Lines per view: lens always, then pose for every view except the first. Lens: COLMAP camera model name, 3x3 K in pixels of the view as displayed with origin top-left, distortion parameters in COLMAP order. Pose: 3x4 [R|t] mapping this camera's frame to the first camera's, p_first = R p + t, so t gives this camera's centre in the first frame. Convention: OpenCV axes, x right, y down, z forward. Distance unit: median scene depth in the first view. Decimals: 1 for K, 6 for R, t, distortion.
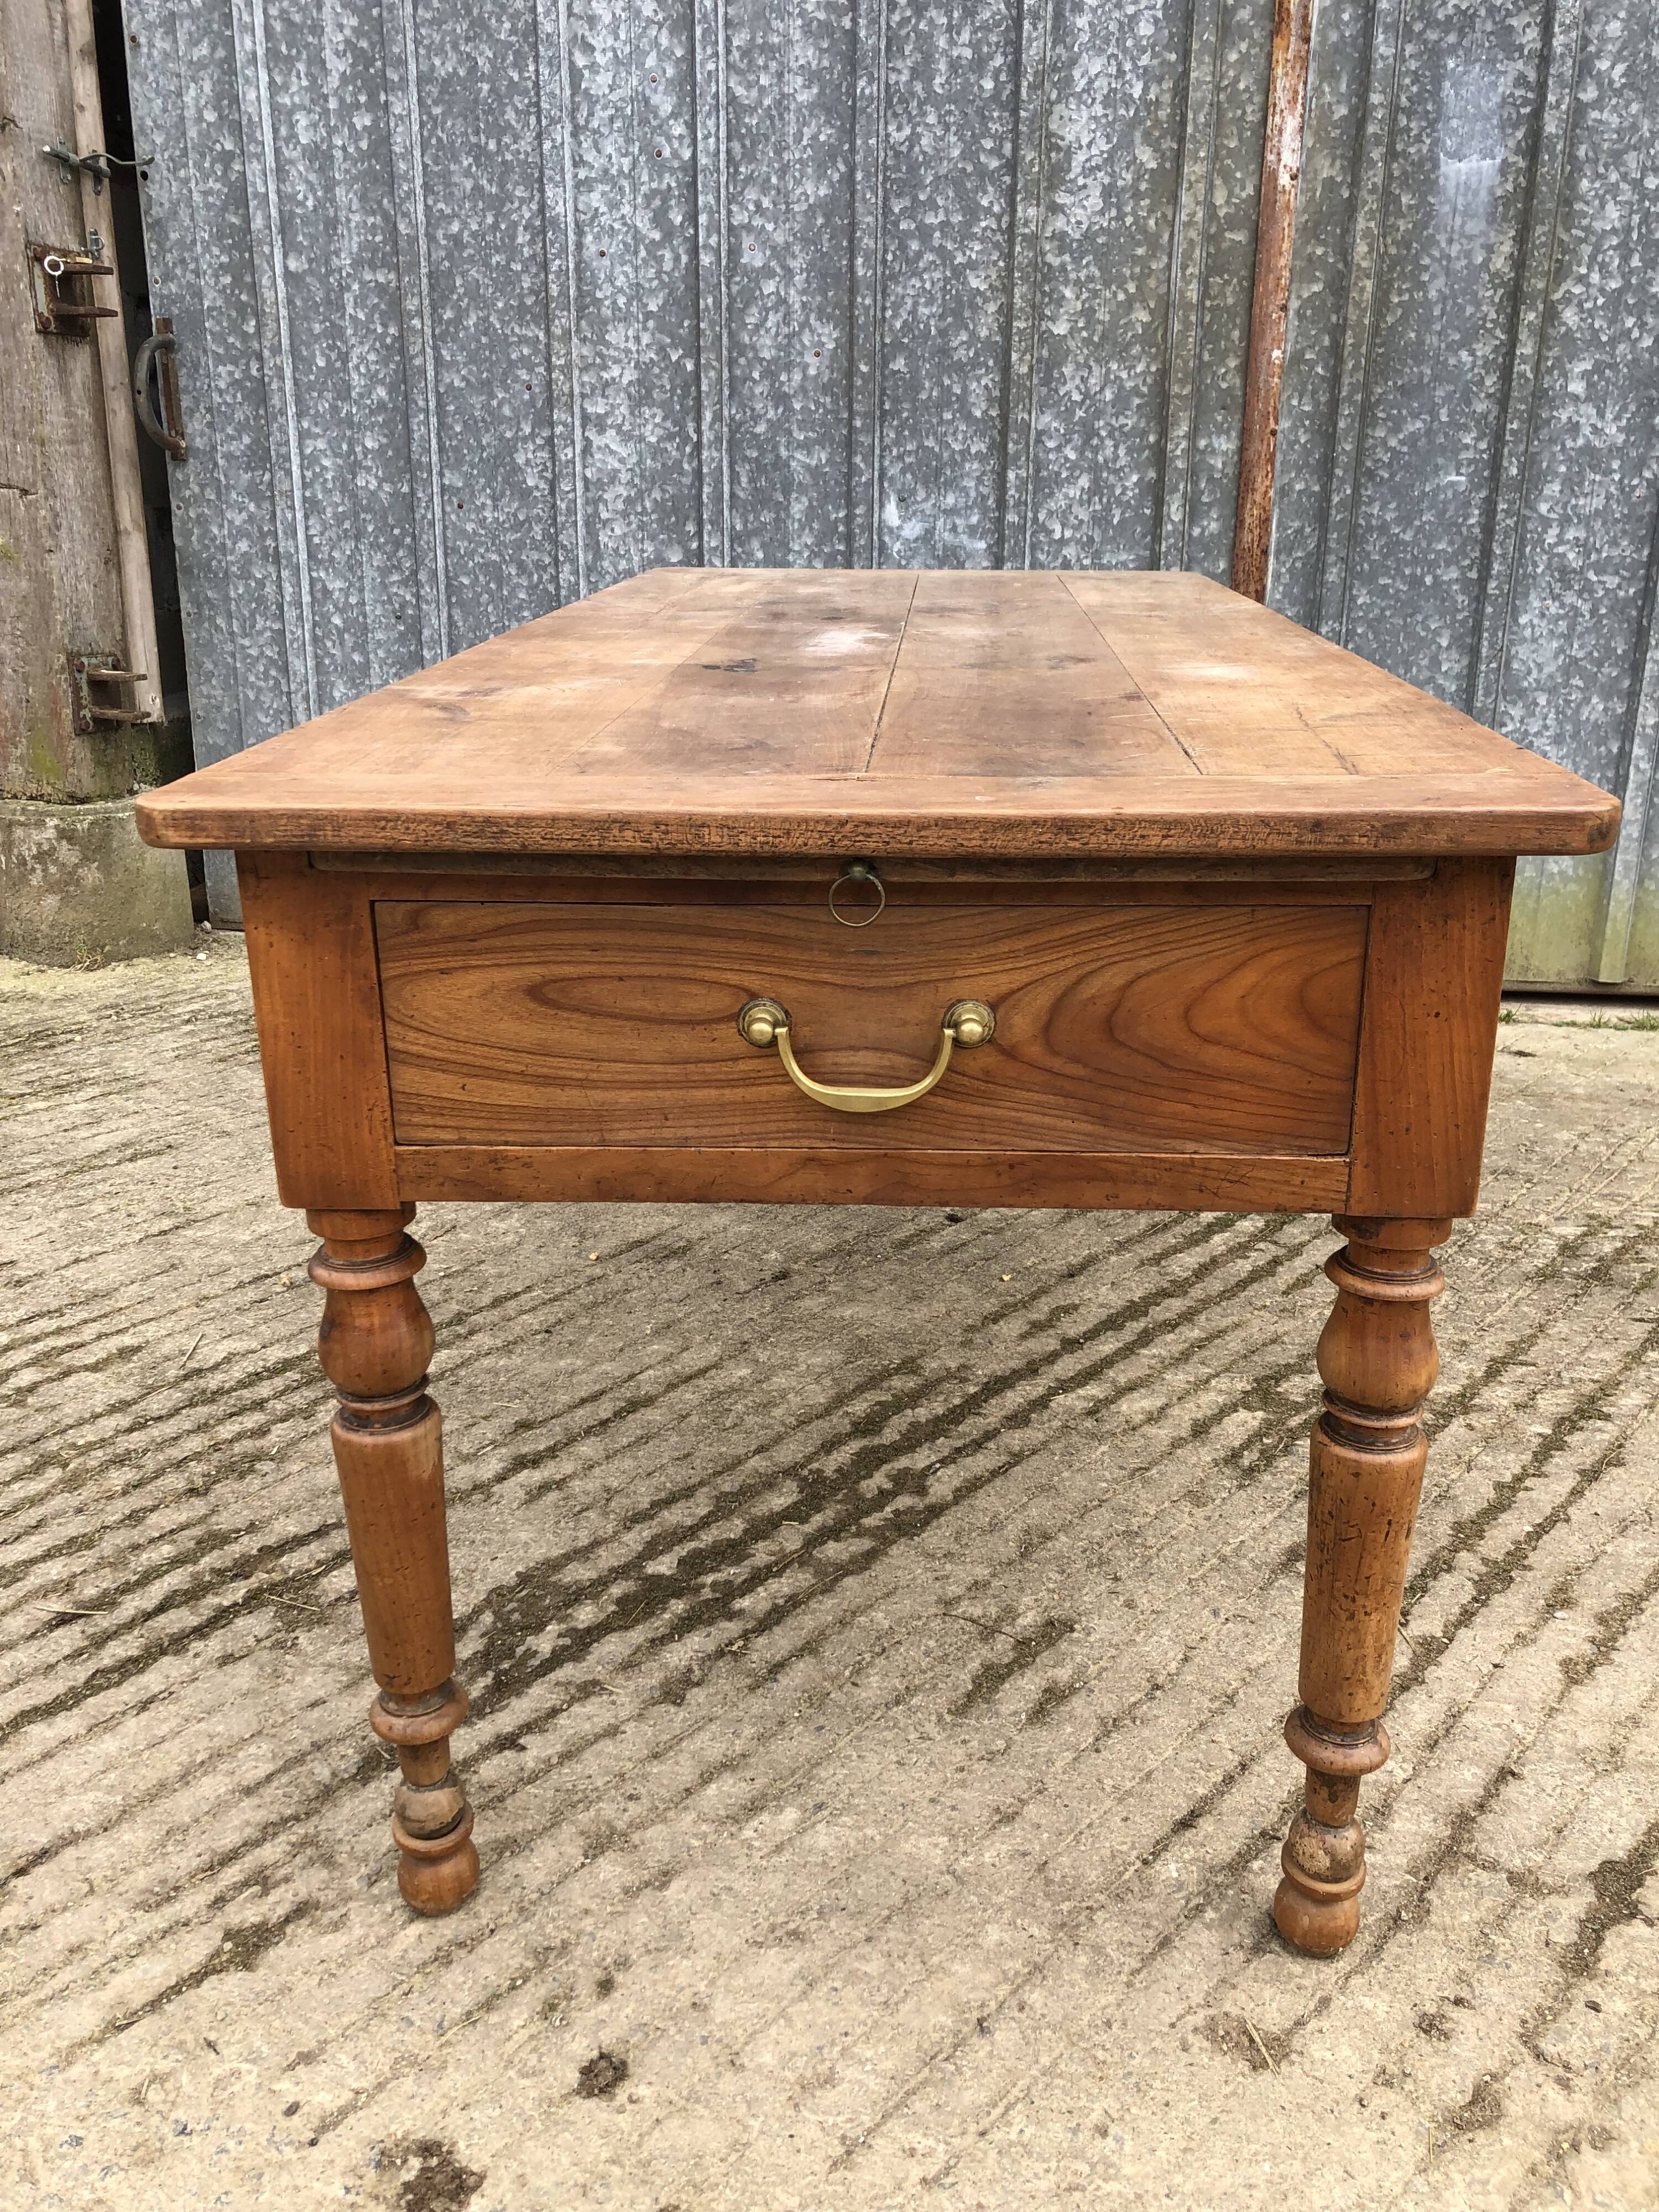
lens RADIAL K [[1812.6, 0, 840.8], [0, 1812.6, 1088.6], [0, 0, 1]] dist [-0.000042, 0.026795]
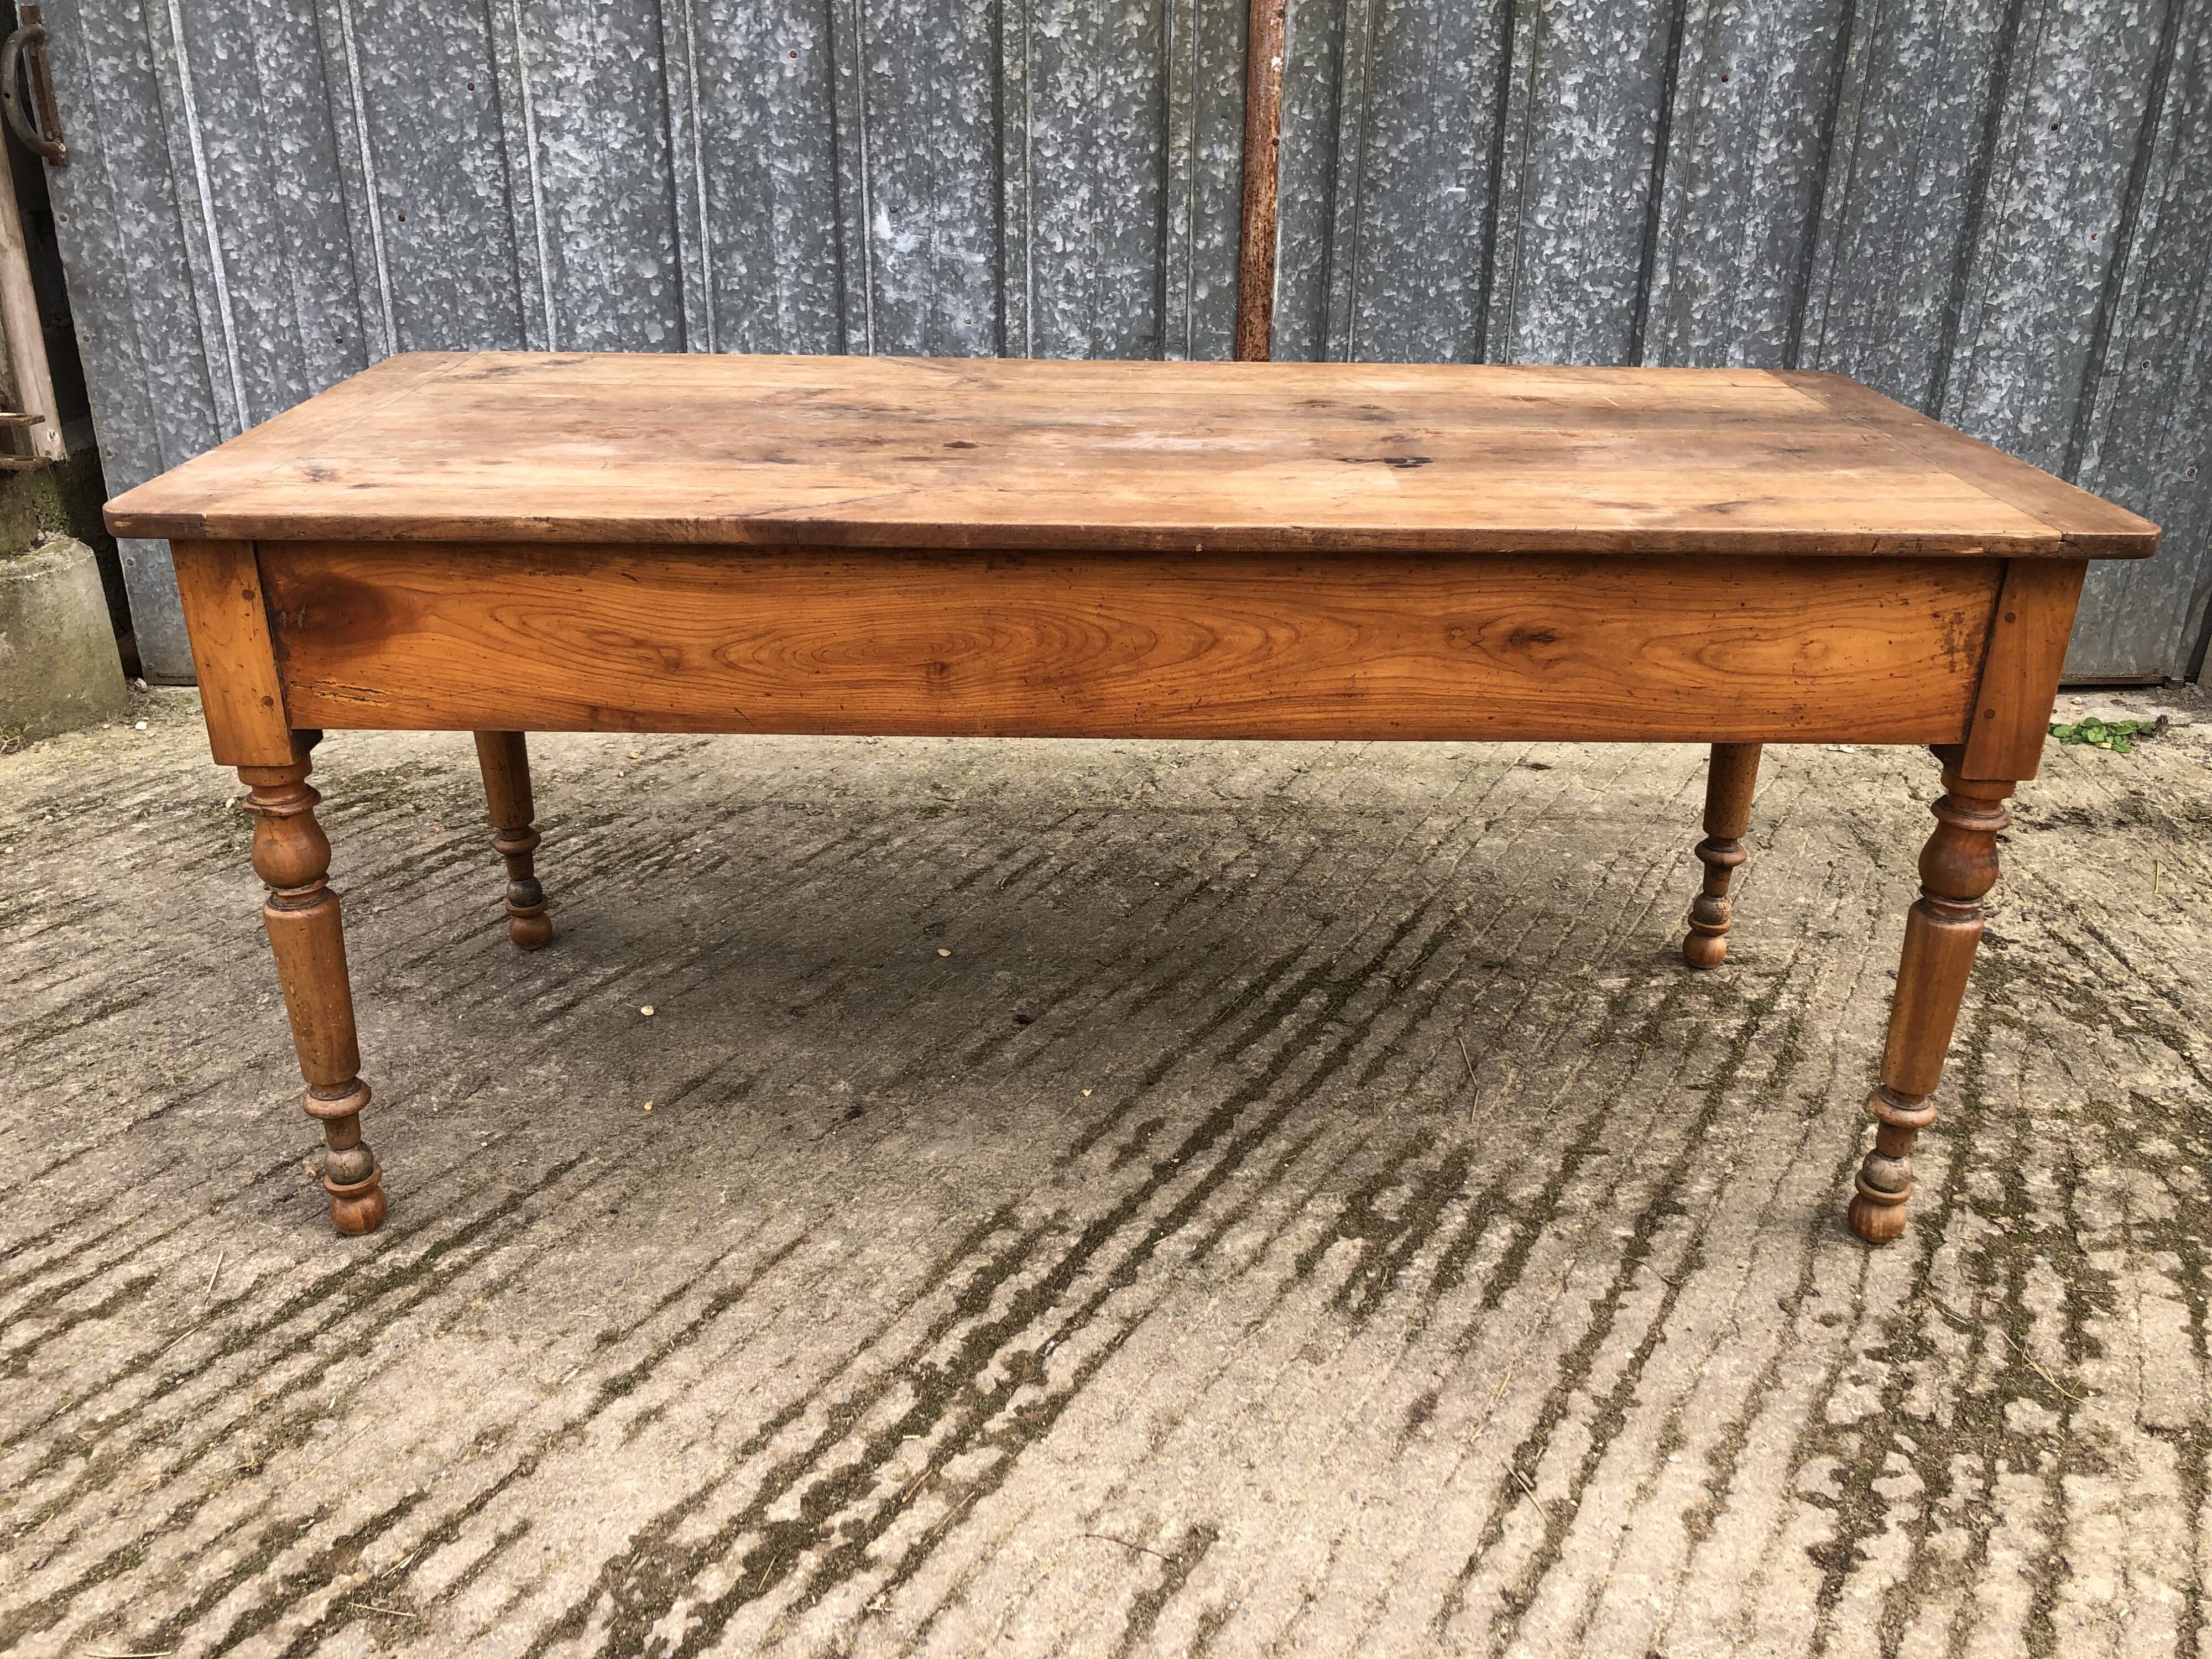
lens RADIAL K [[1812.6, 0, 1101.3], [0, 1812.6, 809.7], [0, 0, 1]] dist [-0.000042, 0.026795]
pose [[0.984780, -0.065886, 0.160831, -0.033291], [0.053125, 0.995182, 0.082403, -0.089542], [-0.165485, -0.072605, 0.983536, 0.031783]]
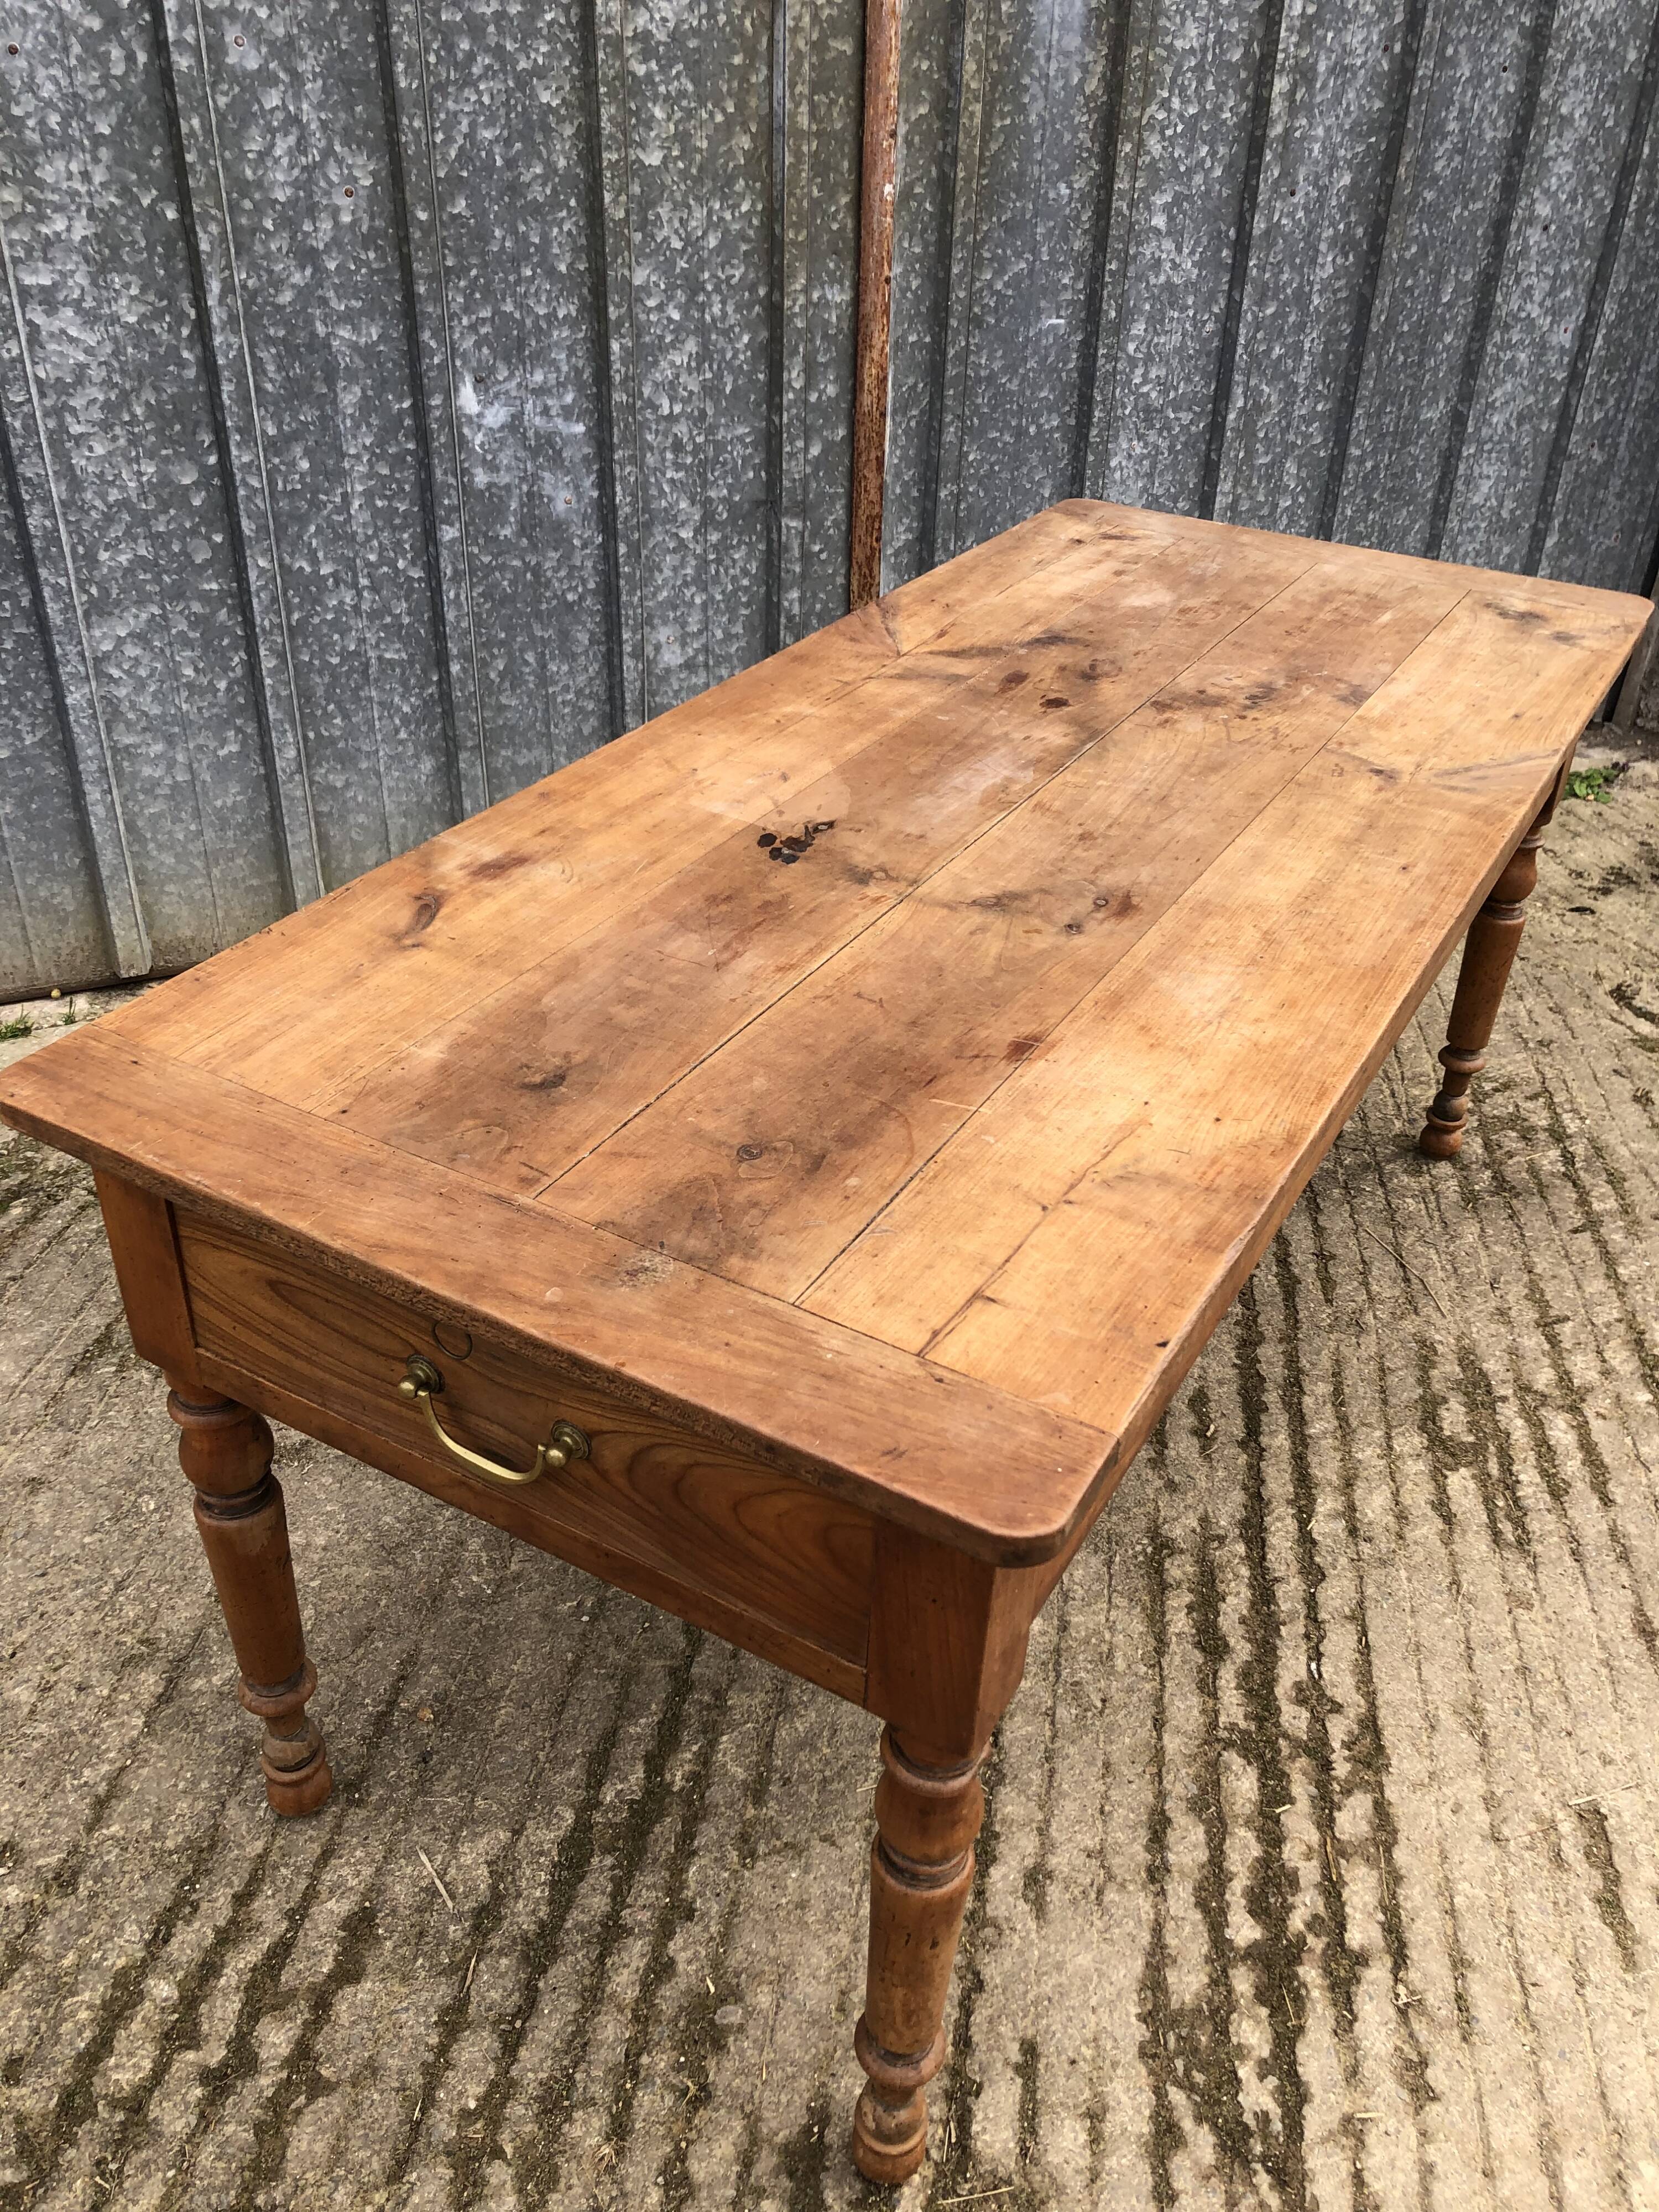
lens RADIAL K [[1812.6, 0, 847.1], [0, 1812.6, 1096.8], [0, 0, 1]] dist [-0.000042, 0.026795]
pose [[0.831529, -0.281911, 0.478630, -0.314436], [0.156632, 0.945679, 0.284882, -0.236252], [-0.532941, -0.161918, 0.830515, 0.202760]]
